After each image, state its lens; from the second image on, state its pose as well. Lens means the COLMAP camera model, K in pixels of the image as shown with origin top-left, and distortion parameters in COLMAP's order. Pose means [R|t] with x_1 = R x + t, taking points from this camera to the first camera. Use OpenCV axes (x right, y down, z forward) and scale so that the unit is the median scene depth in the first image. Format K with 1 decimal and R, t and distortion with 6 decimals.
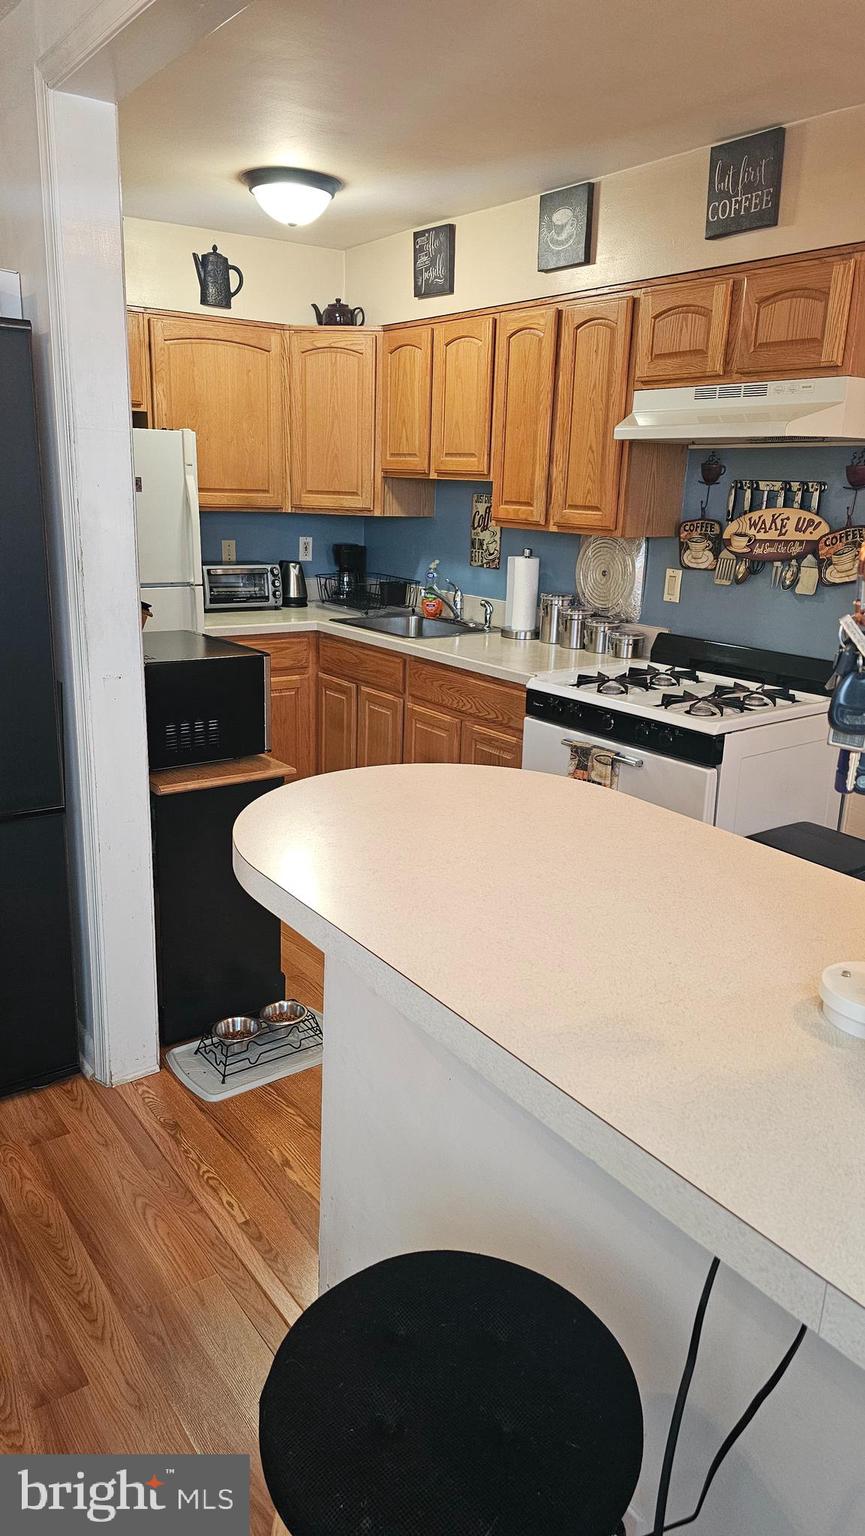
lens RADIAL K [[1029.2, 0, 423.2], [0, 1029.2, 766.4], [0, 0, 1]] dist [0.074445, -0.083489]
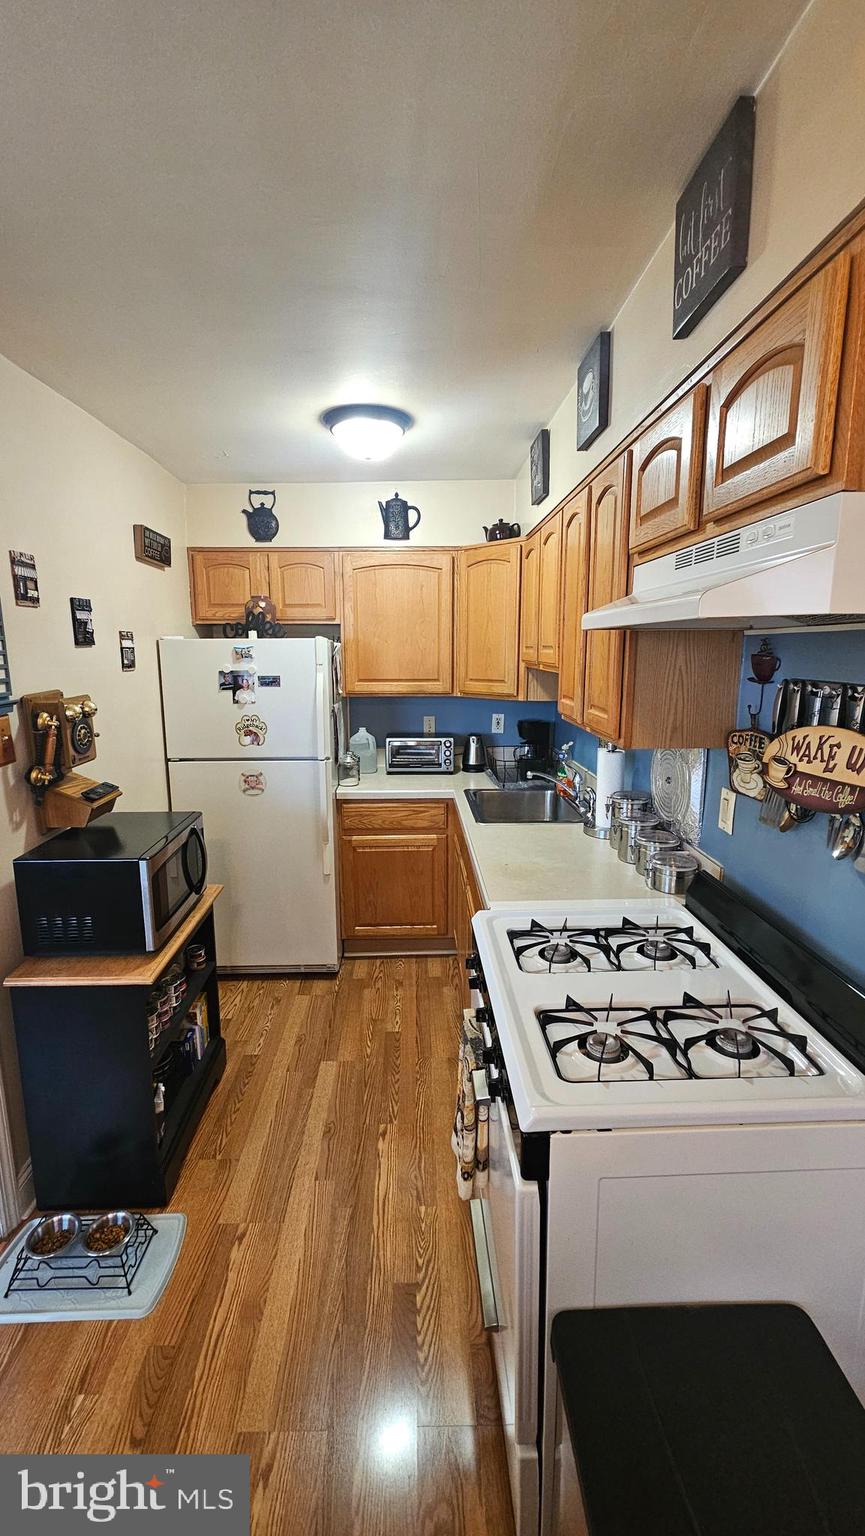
lens RADIAL K [[619.1, 0, 420.9], [0, 619.1, 765.0], [0, 0, 1]] dist [-0.000421, -0.001044]
pose [[0.816562, 0.073675, -0.572536, 0.326757], [-0.125750, 0.990705, -0.051862, -0.161886], [0.563394, 0.114345, 0.818237, 0.518710]]
